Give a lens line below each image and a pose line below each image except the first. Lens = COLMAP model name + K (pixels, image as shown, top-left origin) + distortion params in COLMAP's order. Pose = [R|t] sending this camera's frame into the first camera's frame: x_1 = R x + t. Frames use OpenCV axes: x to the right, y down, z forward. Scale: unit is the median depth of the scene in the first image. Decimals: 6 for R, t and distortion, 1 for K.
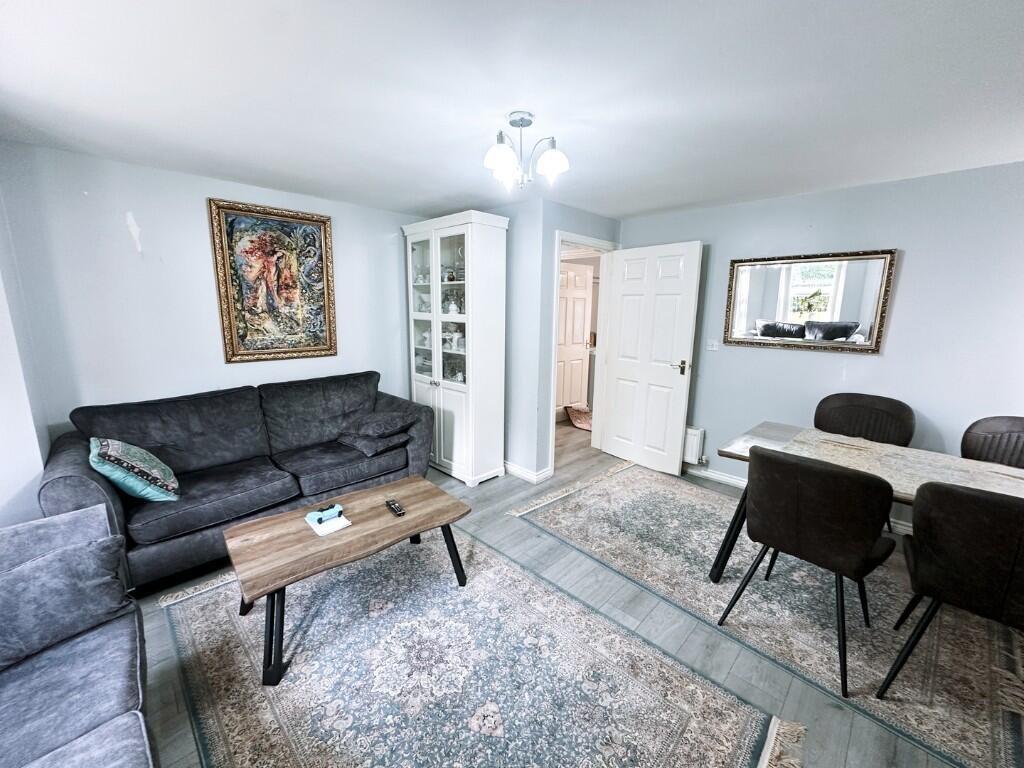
lens RADIAL K [[405.2, 0, 512.9], [0, 405.2, 382.7], [0, 0, 1]] dist [-0.003282, 0.000176]
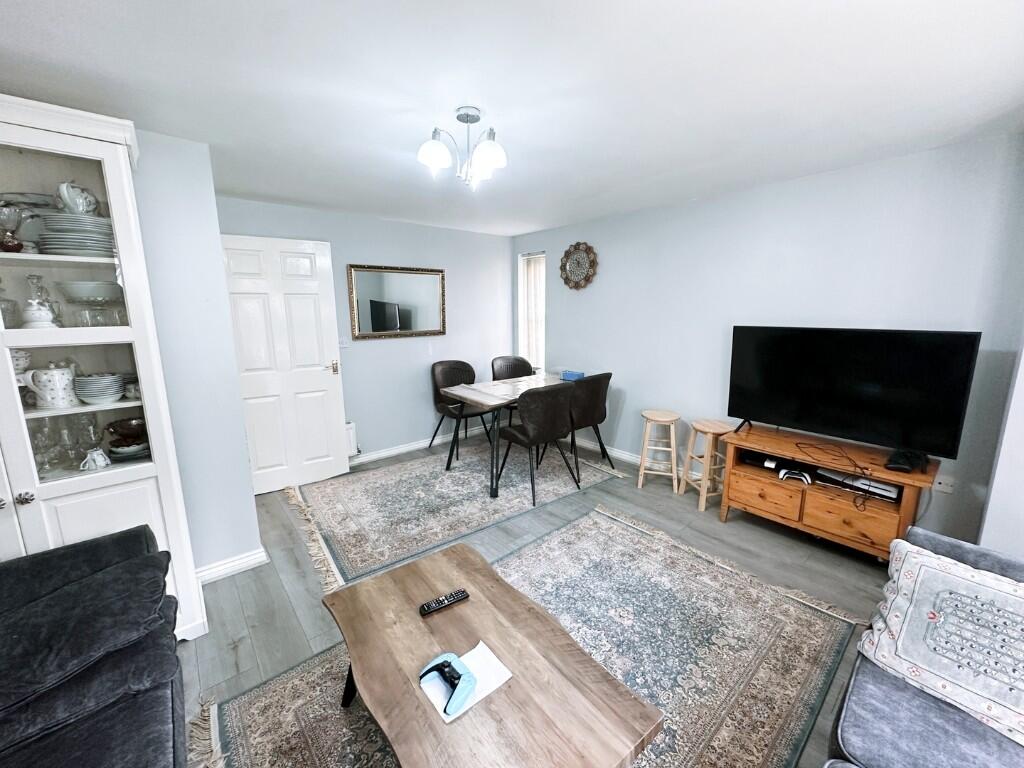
lens RADIAL K [[405.2, 0, 512.9], [0, 405.2, 382.7], [0, 0, 1]] dist [-0.003282, 0.000176]
pose [[0.088374, -0.195146, 0.976785, -0.745819], [0.196139, 0.964832, 0.175012, -0.125142], [-0.976586, 0.176119, 0.123541, 0.630008]]
